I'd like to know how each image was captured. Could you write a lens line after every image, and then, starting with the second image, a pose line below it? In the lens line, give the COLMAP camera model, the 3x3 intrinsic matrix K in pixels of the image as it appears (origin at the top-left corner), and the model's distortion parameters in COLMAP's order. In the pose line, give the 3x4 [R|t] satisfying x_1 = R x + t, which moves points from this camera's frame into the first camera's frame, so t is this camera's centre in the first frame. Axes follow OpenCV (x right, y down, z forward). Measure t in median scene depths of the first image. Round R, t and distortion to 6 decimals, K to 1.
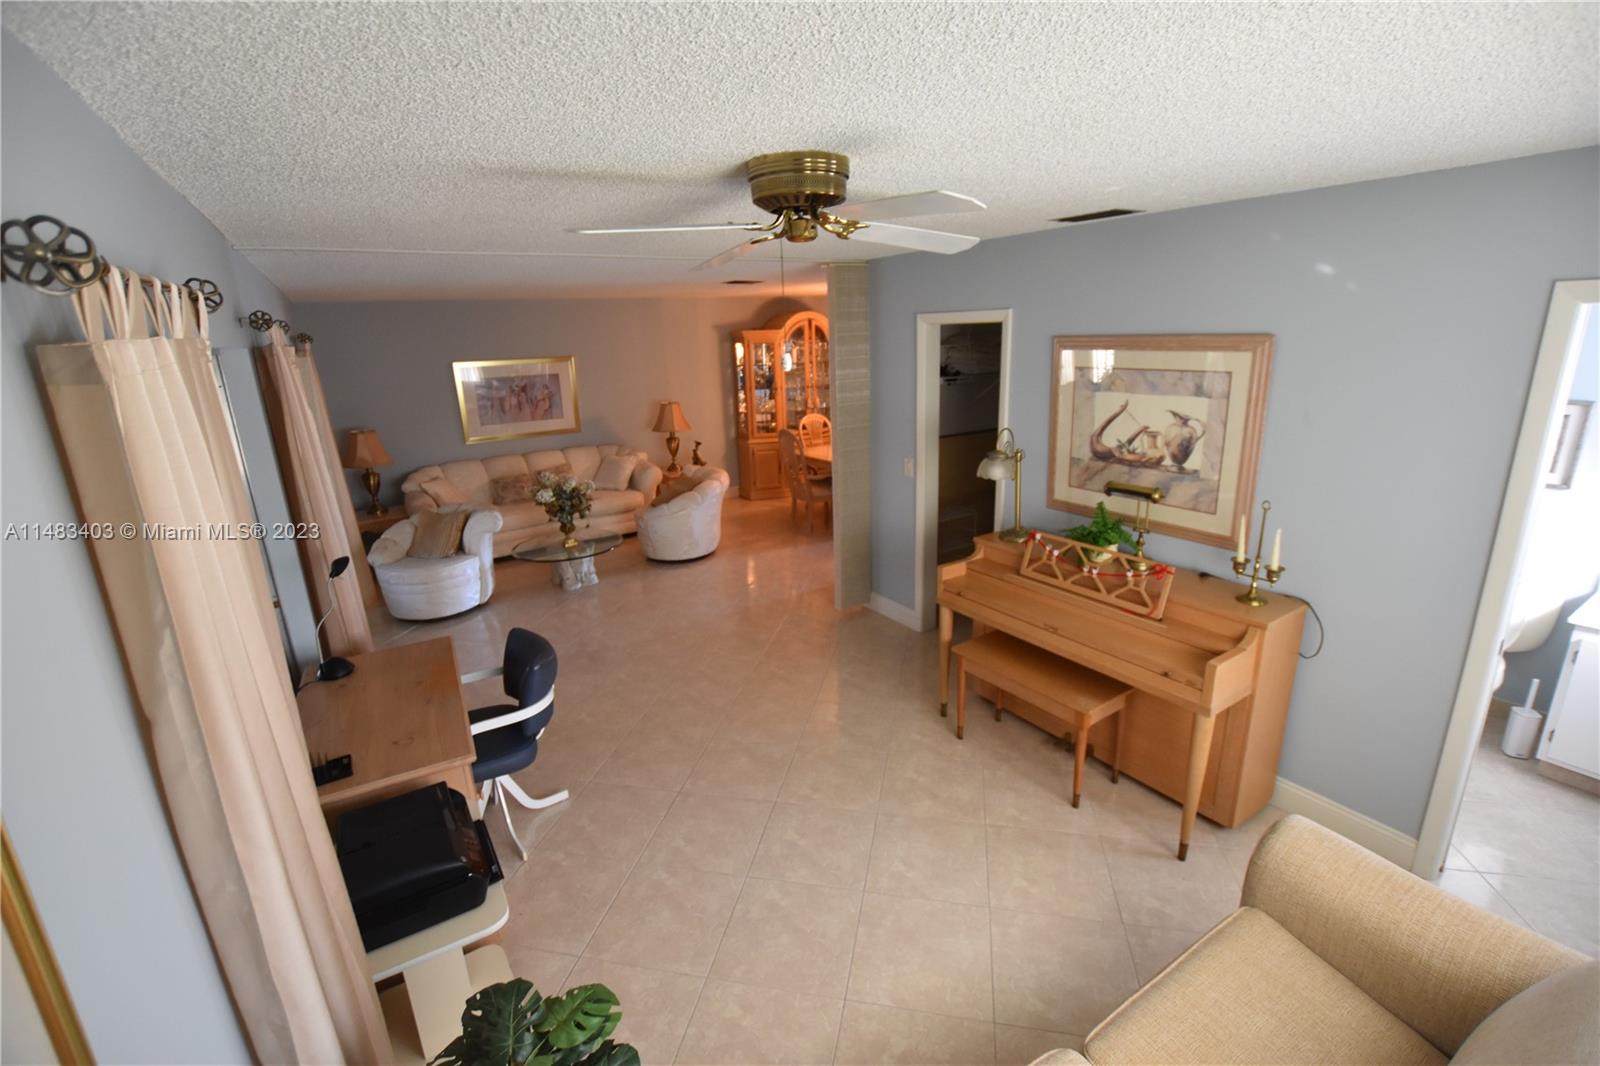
lens RADIAL K [[703.7, 0, 800.0], [0, 703.7, 533.0], [0, 0, 1]] dist [-0.028230, 0.000248]
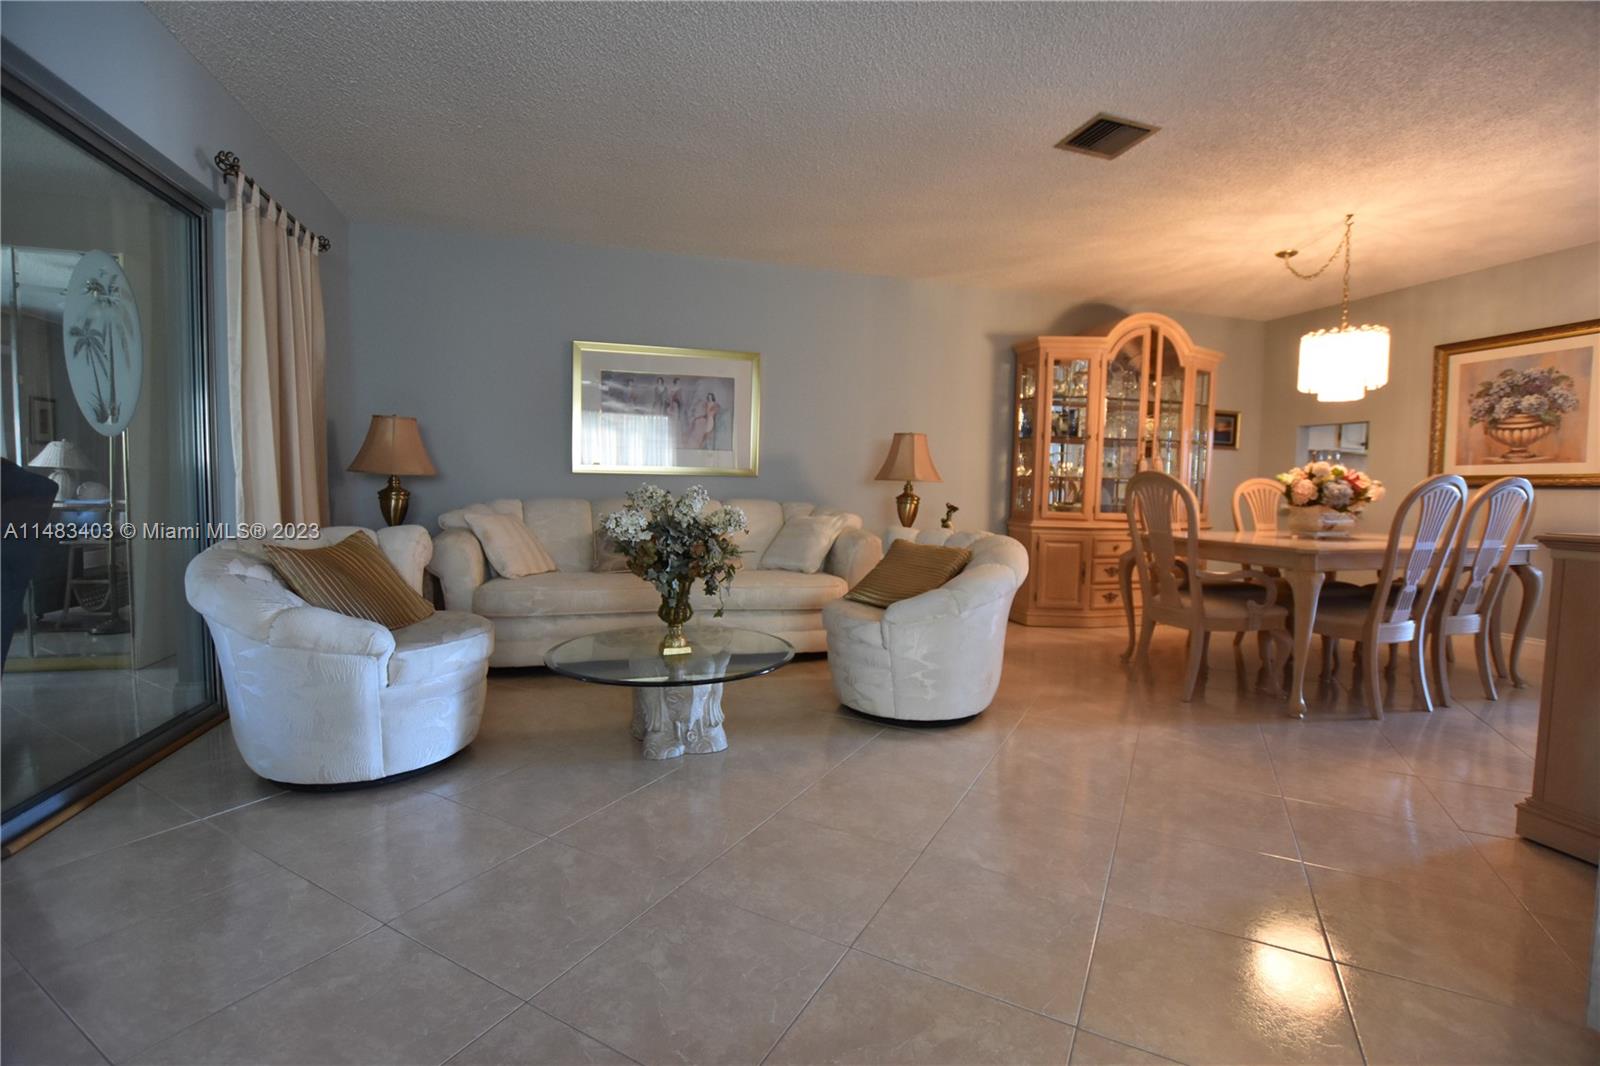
lens RADIAL K [[703.7, 0, 800.0], [0, 703.7, 533.0], [0, 0, 1]] dist [-0.028230, 0.000248]
pose [[0.956631, 0.070379, -0.282674, -0.262042], [-0.127617, 0.973553, -0.189495, 0.035172], [0.261862, 0.217351, 0.940312, 1.150826]]
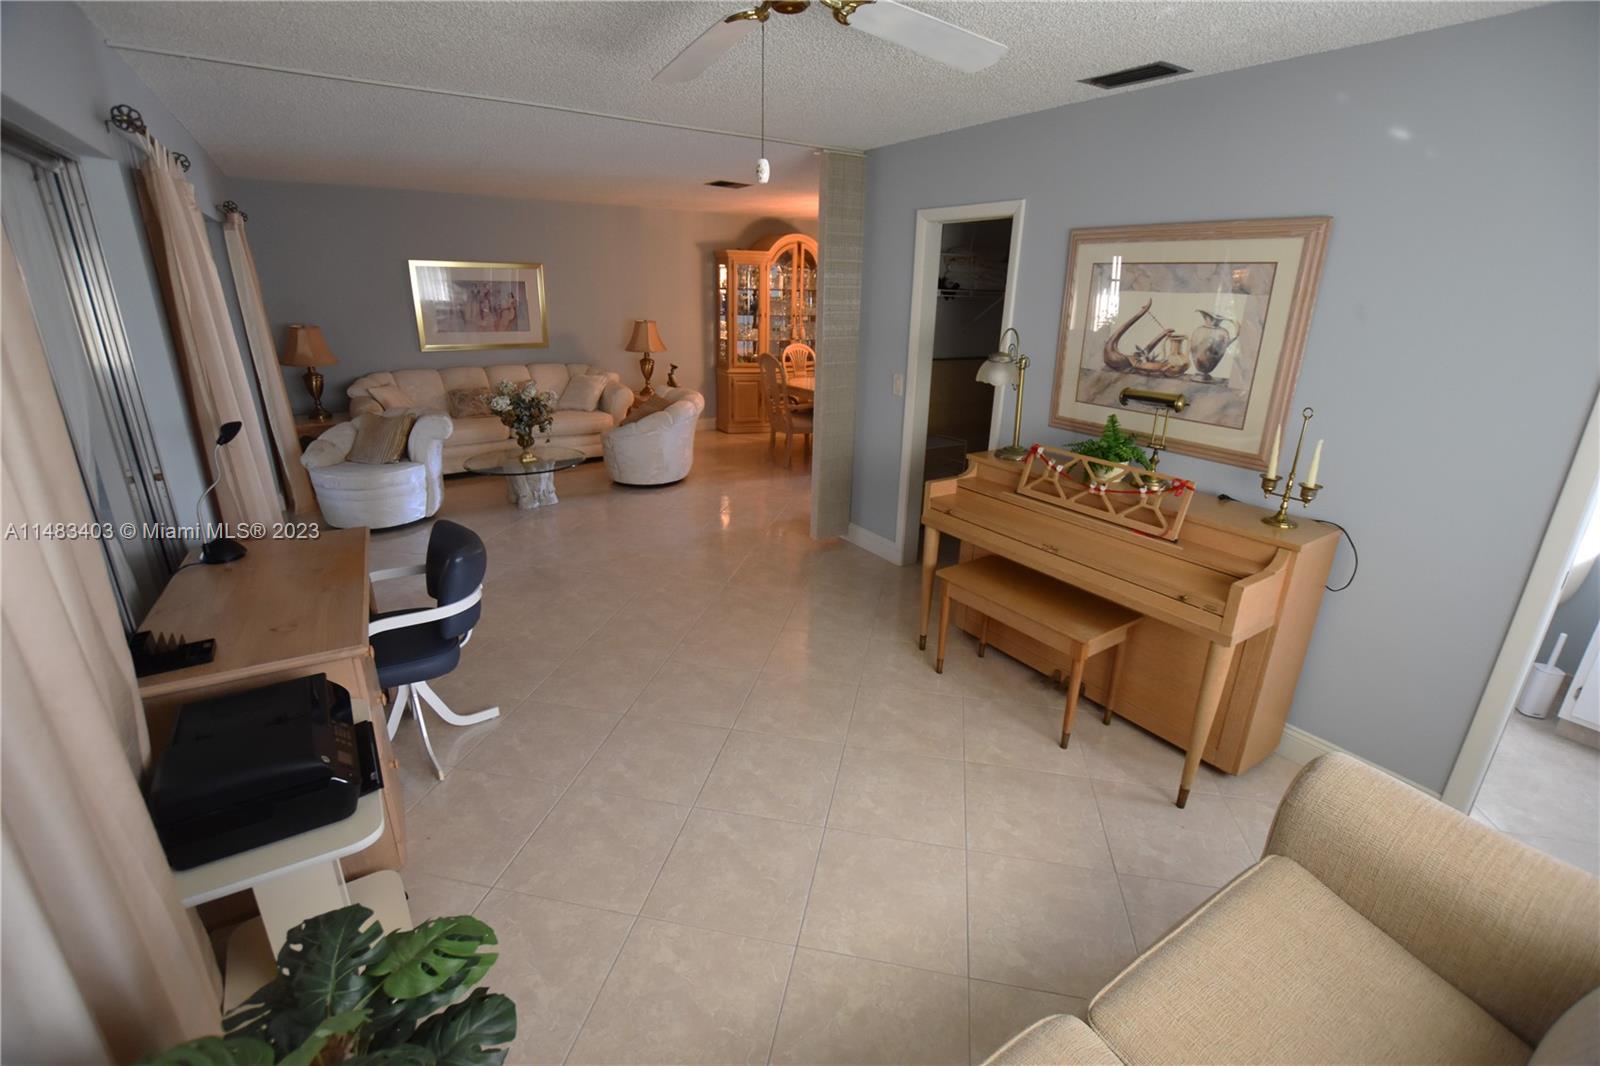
lens RADIAL K [[703.7, 0, 800.0], [0, 703.7, 533.0], [0, 0, 1]] dist [-0.028230, 0.000248]
pose [[0.998322, 0.048769, 0.031215, 0.012058], [-0.050511, 0.997057, 0.057679, 0.080350], [-0.028311, -0.059159, 0.997847, 0.121766]]
